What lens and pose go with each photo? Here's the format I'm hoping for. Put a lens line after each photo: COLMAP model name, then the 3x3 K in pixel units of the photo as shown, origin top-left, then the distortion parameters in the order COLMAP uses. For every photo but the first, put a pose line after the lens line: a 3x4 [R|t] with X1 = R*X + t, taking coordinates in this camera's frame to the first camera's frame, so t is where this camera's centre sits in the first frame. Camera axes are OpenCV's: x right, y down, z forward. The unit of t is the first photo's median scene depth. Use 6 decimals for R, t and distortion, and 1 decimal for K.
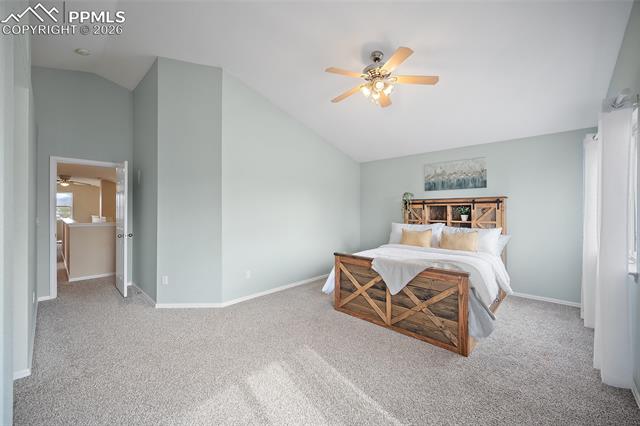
lens RADIAL K [[254.0, 0, 316.2], [0, 254.0, 212.9], [0, 0, 1]] dist [-0.000593, -0.000130]
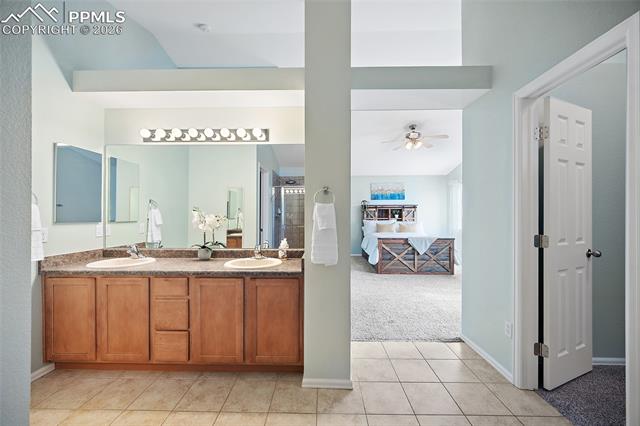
lens RADIAL K [[254.0, 0, 316.2], [0, 254.0, 212.9], [0, 0, 1]] dist [-0.000593, -0.000130]
pose [[0.751730, 0.001508, 0.659469, -1.291238], [0.005675, 0.999946, -0.008756, 0.011340], [-0.659447, 0.010324, 0.751680, 0.057133]]
